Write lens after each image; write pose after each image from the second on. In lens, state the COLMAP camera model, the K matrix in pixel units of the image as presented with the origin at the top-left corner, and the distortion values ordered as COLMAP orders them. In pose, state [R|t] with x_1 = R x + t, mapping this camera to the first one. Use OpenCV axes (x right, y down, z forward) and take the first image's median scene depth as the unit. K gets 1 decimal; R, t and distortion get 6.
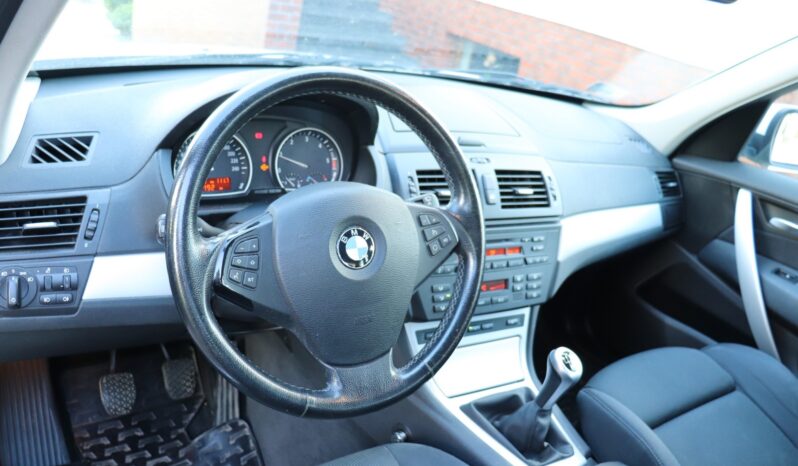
lens RADIAL K [[657.6, 0, 412.3], [0, 657.6, 233.3], [0, 0, 1]] dist [-0.181559, 0.139287]
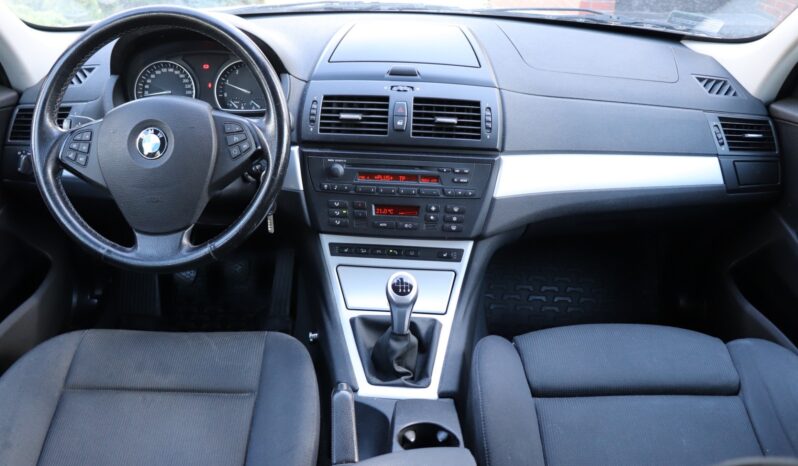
lens RADIAL K [[669.6, 0, 399.0], [0, 669.6, 233.0], [0, 0, 1]] dist [-0.187772, 0.164678]
pose [[0.815968, 0.117909, -0.565945, 0.722715], [-0.094692, 0.993017, 0.070361, 0.041335], [0.570289, -0.003822, 0.821435, 0.140129]]
